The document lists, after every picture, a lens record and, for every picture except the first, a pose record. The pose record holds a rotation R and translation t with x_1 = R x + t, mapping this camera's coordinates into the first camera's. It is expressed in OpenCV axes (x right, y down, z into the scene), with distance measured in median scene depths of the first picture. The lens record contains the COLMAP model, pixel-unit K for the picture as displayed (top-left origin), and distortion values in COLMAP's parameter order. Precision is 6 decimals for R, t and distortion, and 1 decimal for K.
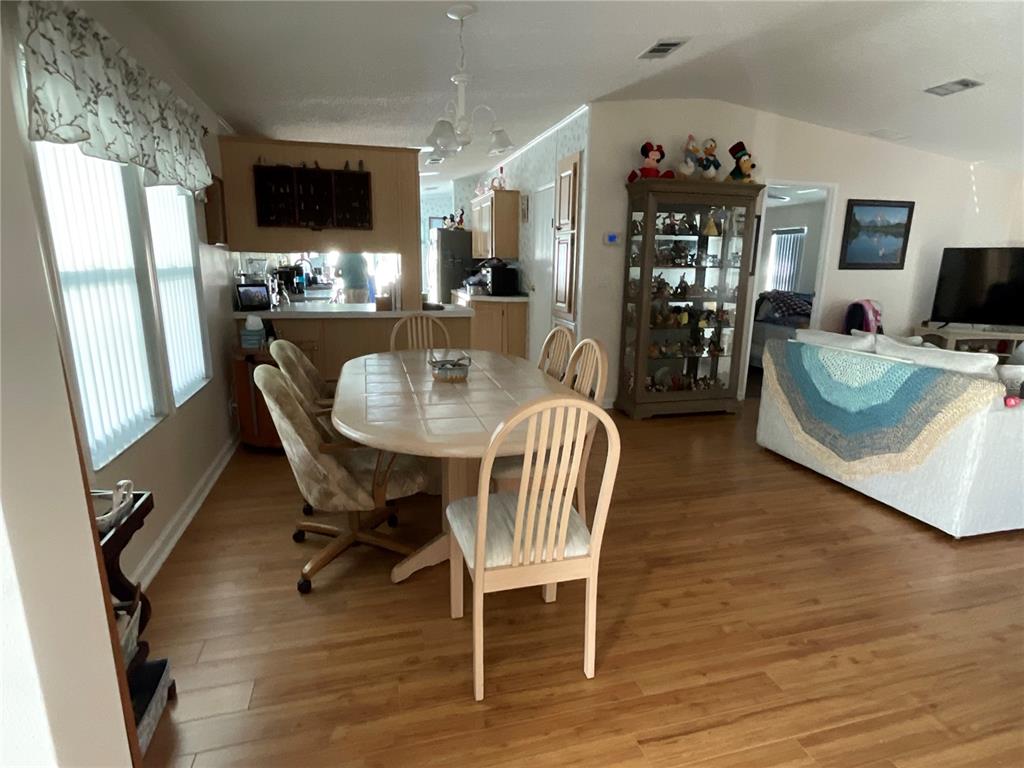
lens RADIAL K [[532.0, 0, 512.0], [0, 532.0, 384.0], [0, 0, 1]] dist [0.000531, 0.001418]
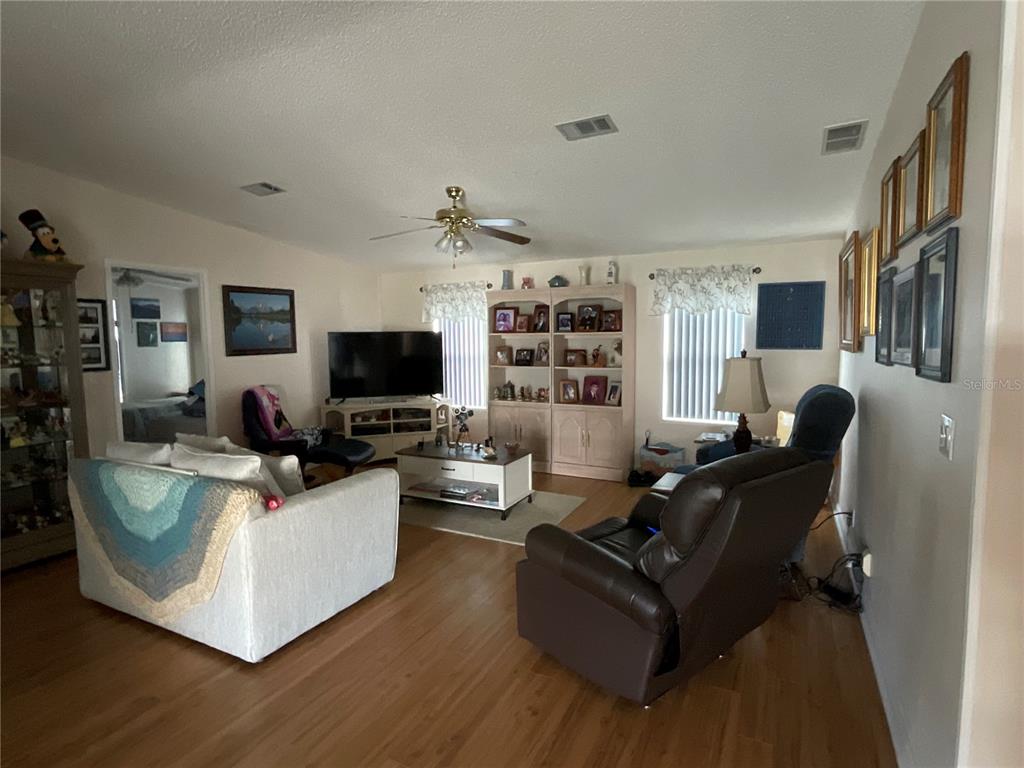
lens RADIAL K [[532.0, 0, 512.0], [0, 532.0, 384.0], [0, 0, 1]] dist [0.000531, 0.001418]
pose [[0.680341, -0.091798, 0.727124, 0.307101], [0.186944, 0.981043, -0.051061, -0.027855], [-0.708652, 0.170671, 0.684605, -0.001147]]
